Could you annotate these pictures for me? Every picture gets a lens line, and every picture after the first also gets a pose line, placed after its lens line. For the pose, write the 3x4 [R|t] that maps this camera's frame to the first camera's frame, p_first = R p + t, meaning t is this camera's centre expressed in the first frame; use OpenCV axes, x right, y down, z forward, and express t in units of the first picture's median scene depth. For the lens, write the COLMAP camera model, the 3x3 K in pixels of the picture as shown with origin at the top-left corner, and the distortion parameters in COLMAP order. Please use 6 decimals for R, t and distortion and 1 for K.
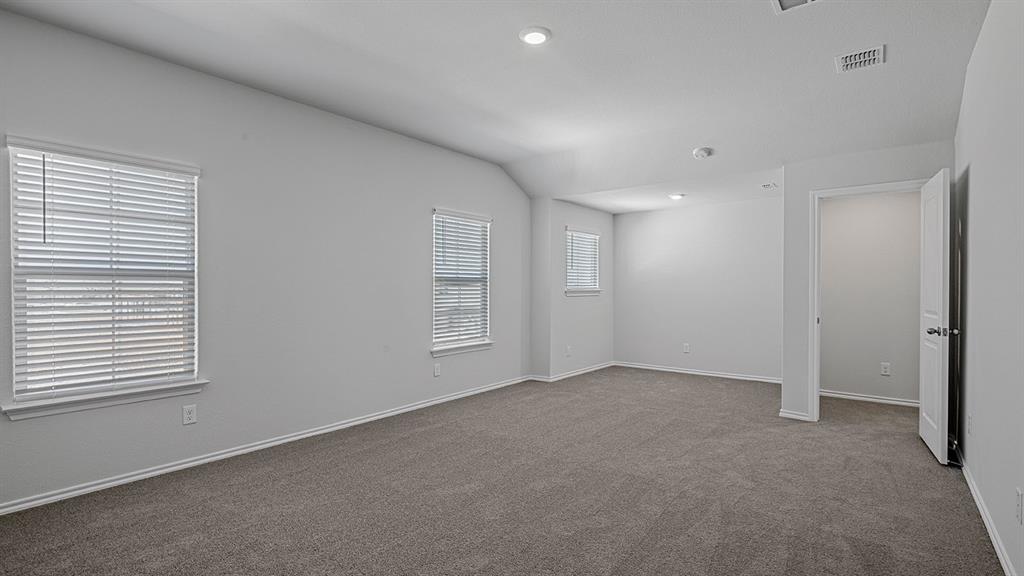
lens RADIAL K [[481.0, 0, 506.6], [0, 481.0, 294.8], [0, 0, 1]] dist [-0.012106, 0.002947]
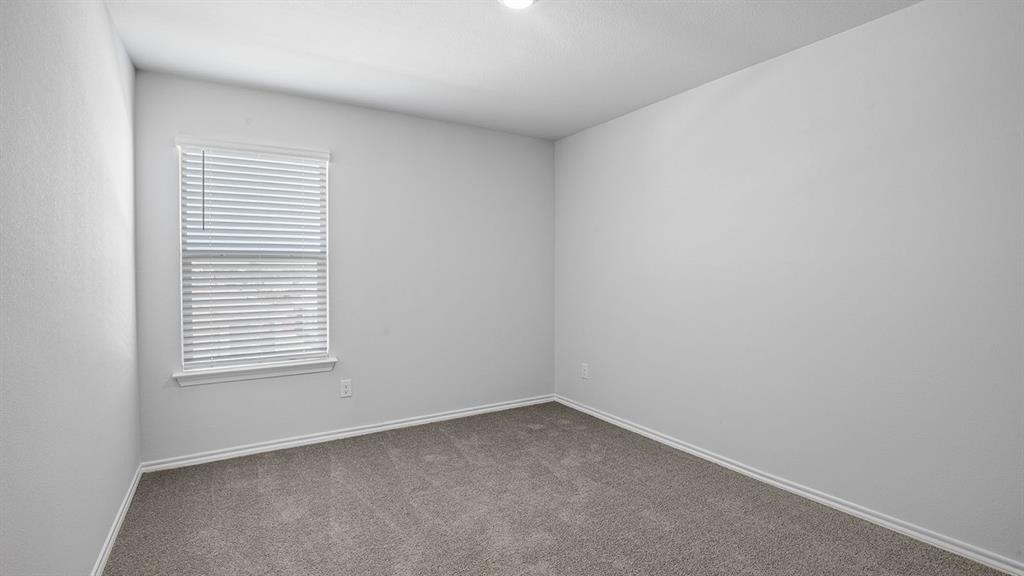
lens RADIAL K [[481.0, 0, 542.8], [0, 481.0, 268.0], [0, 0, 1]] dist [-0.012106, 0.002947]
pose [[0.941751, -0.005453, -0.336267, 0.162541], [0.001591, 0.999930, -0.011759, -0.002980], [0.336307, 0.010539, 0.941693, 0.207224]]
